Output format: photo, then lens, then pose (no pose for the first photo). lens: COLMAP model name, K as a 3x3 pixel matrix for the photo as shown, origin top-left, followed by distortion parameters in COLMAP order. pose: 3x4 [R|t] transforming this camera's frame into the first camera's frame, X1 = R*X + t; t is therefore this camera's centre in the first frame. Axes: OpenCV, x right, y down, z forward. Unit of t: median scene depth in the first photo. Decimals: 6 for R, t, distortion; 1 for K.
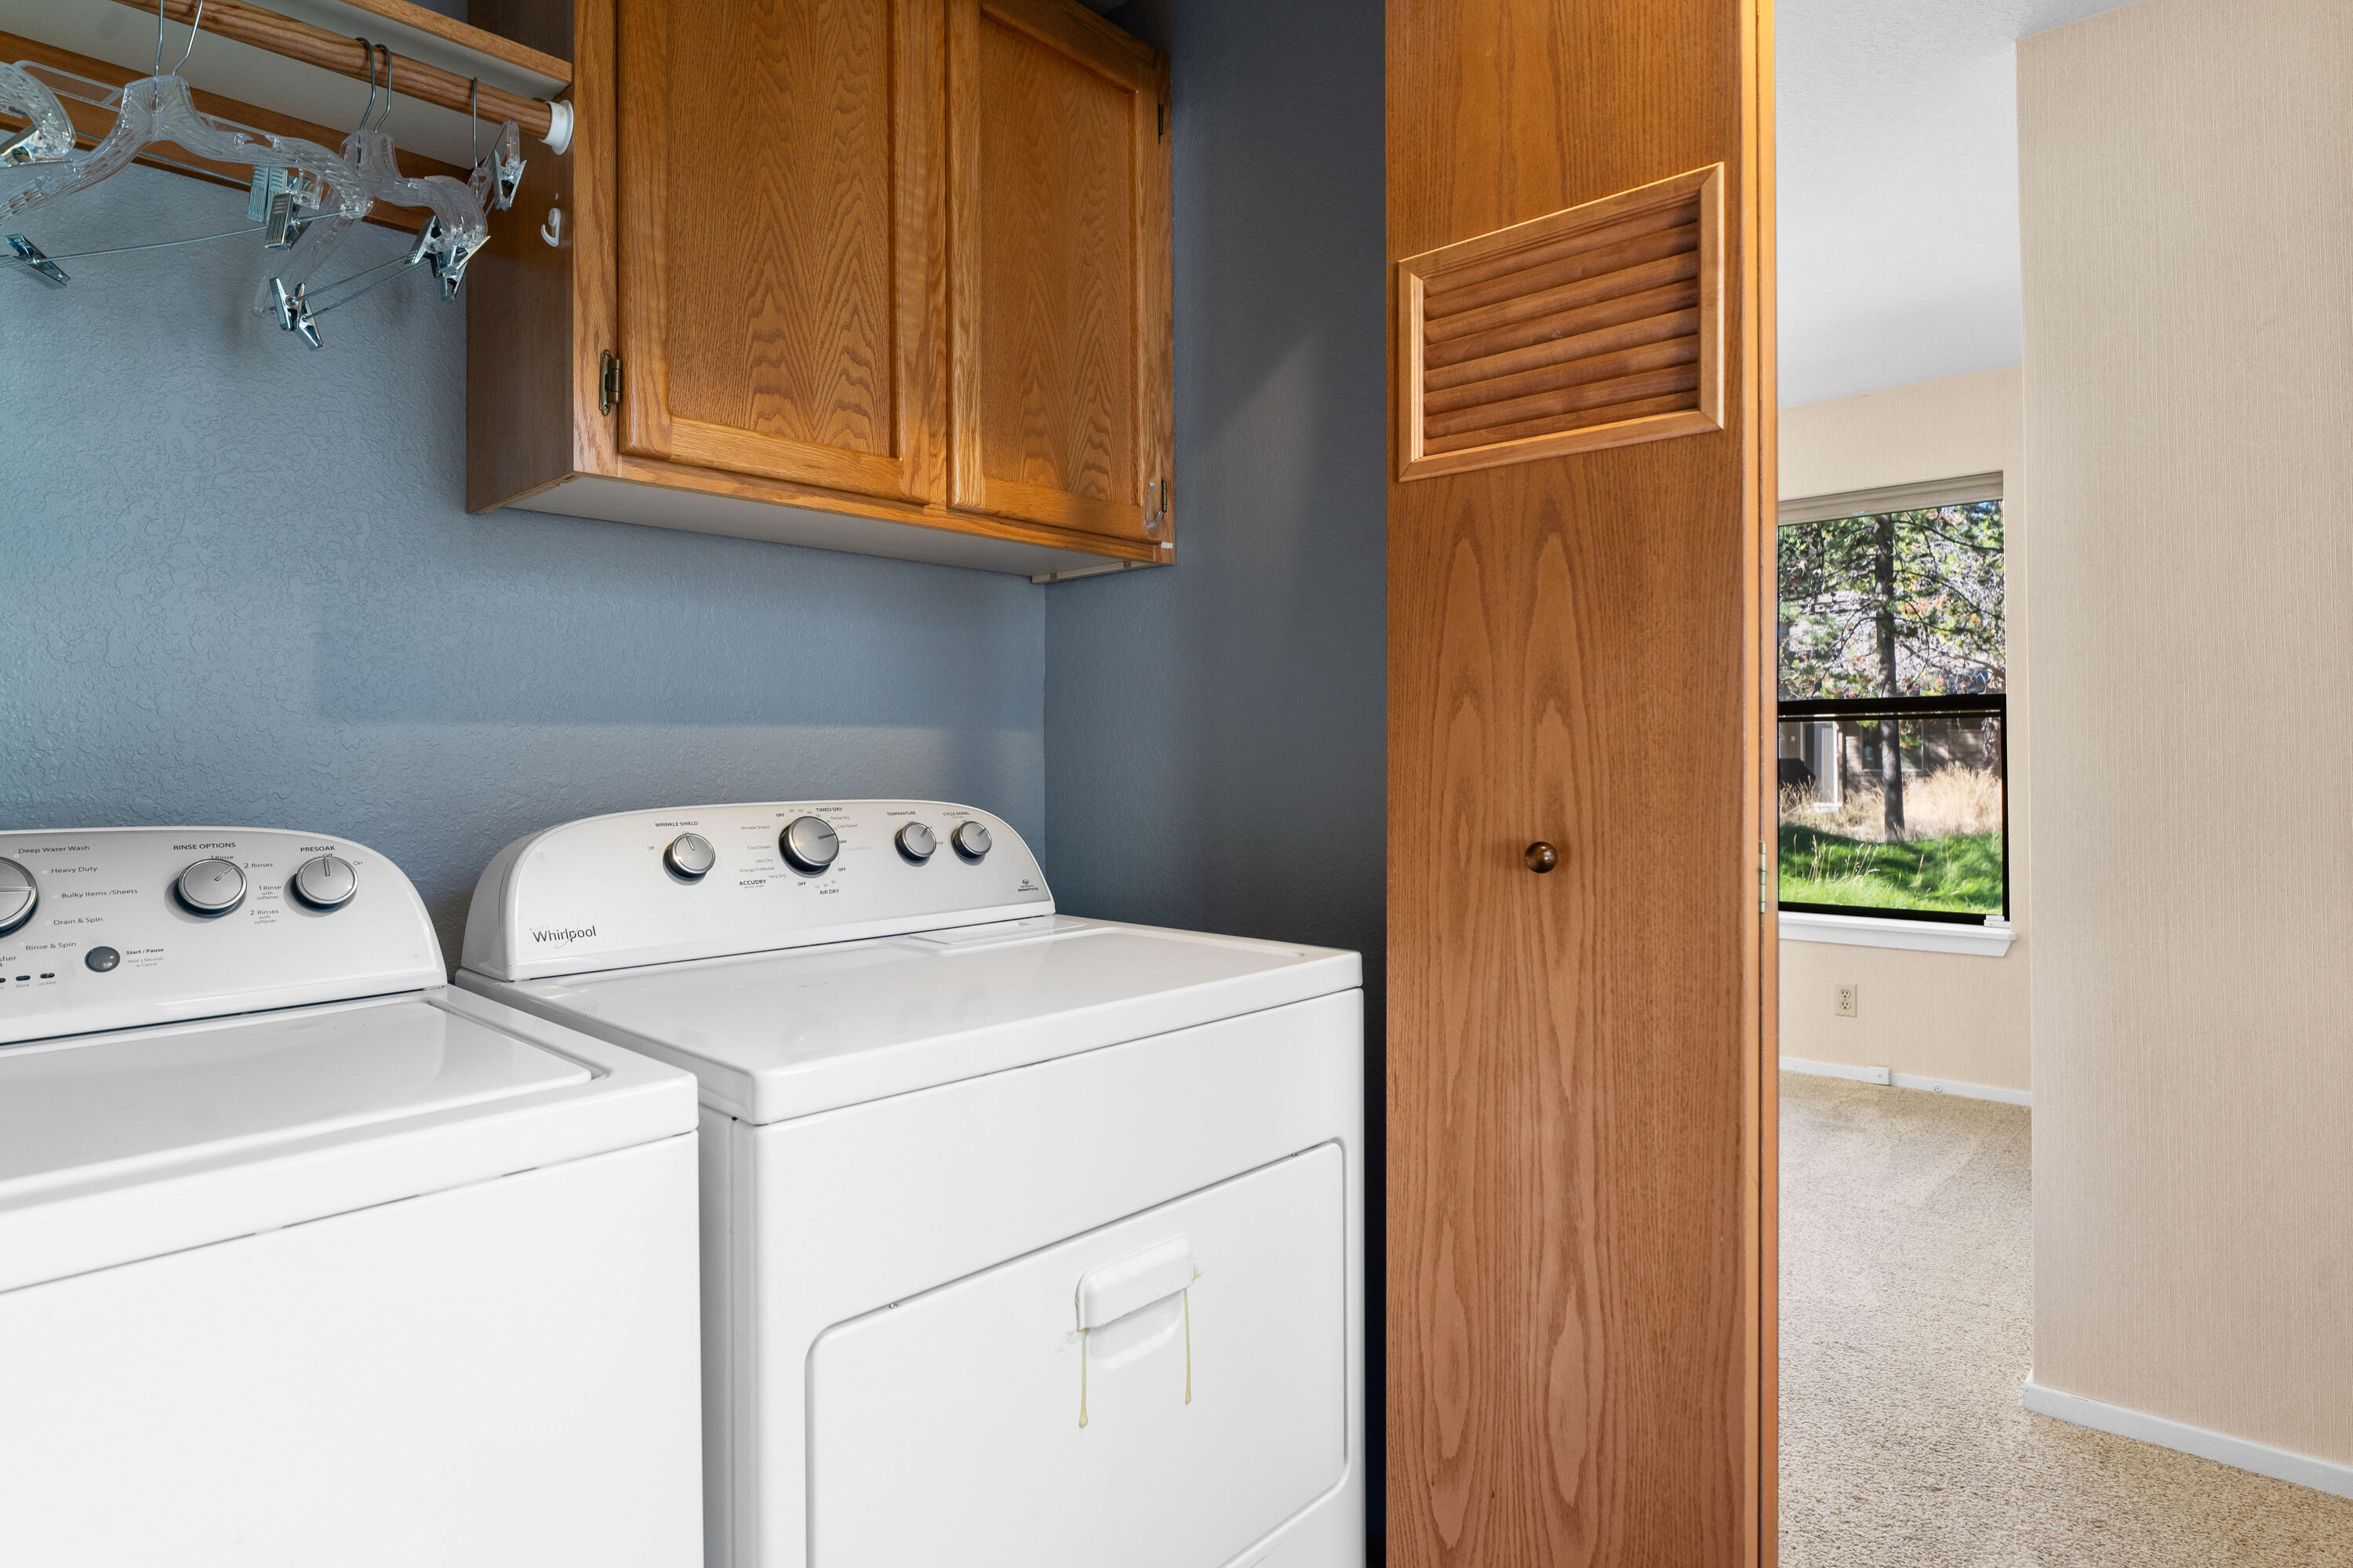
lens RADIAL K [[1273.5, 0, 1178.3], [0, 1273.5, 769.5], [0, 0, 1]] dist [-0.001127, -0.000097]
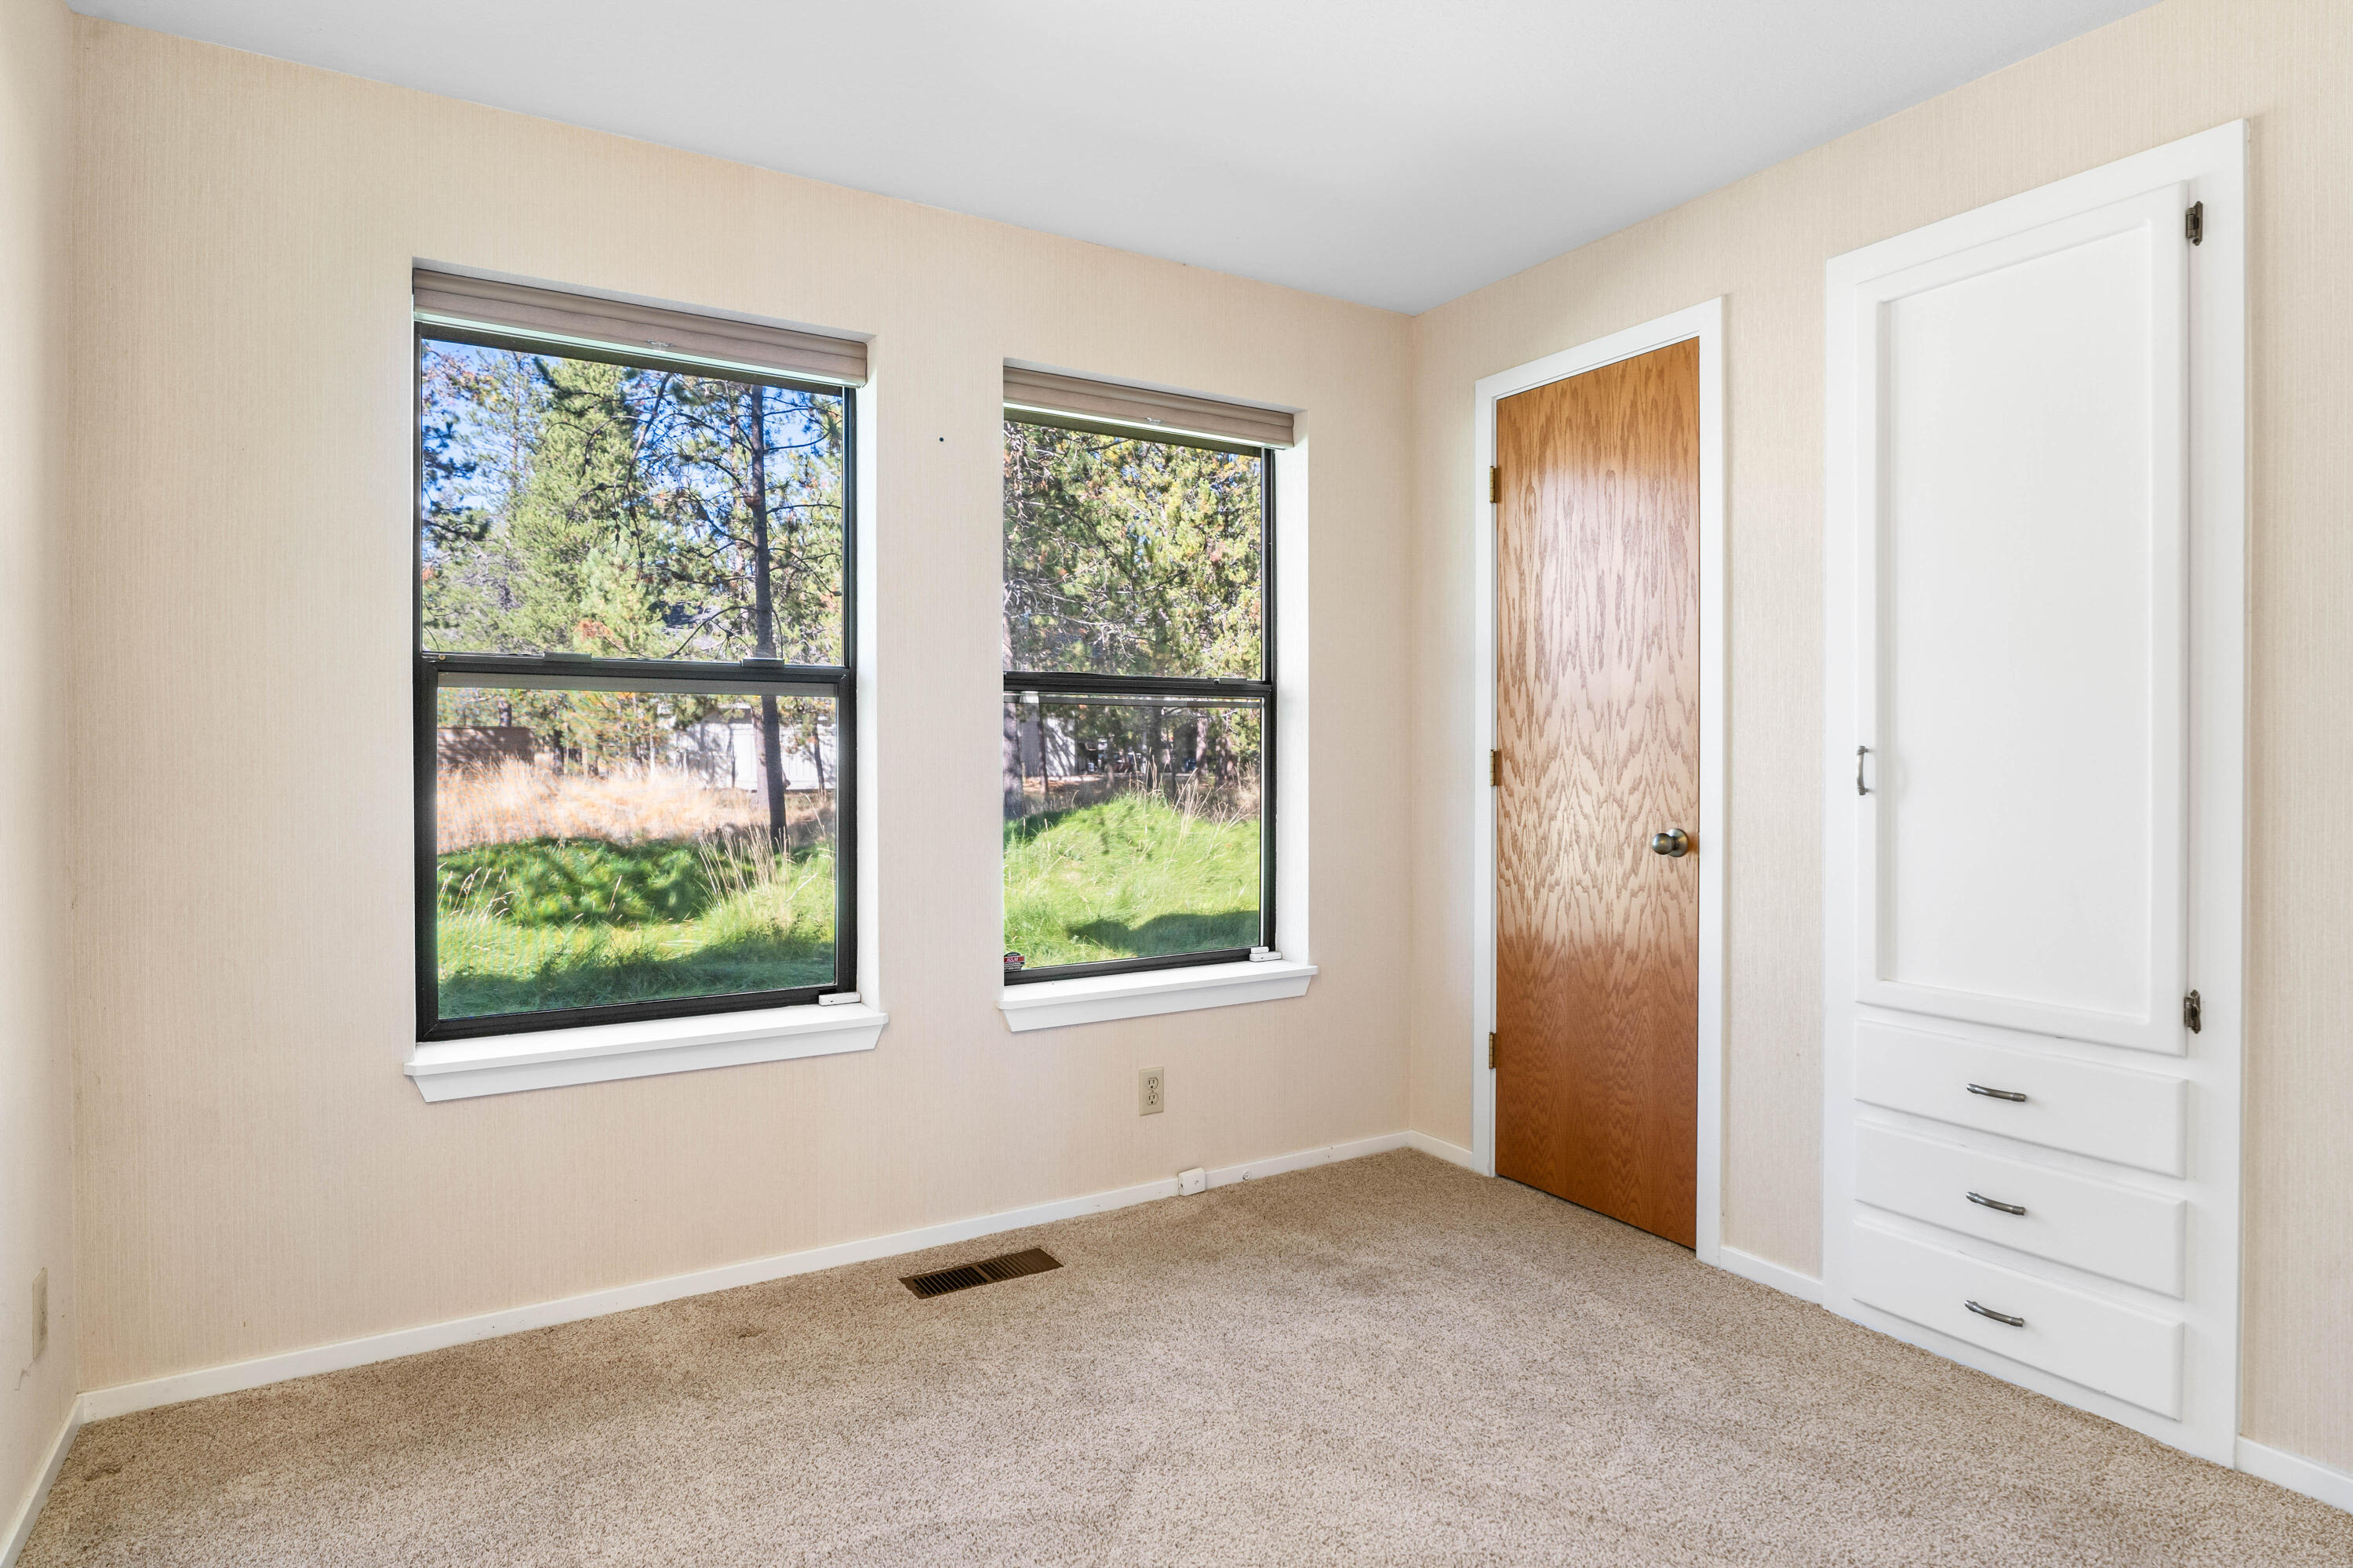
lens RADIAL K [[1273.5, 0, 1174.7], [0, 1273.5, 779.5], [0, 0, 1]] dist [-0.001127, -0.000097]
pose [[0.279017, -0.013602, 0.960190, -0.158176], [0.002415, 0.999906, 0.013463, -0.006350], [-0.960283, -0.001438, 0.279024, 0.742864]]
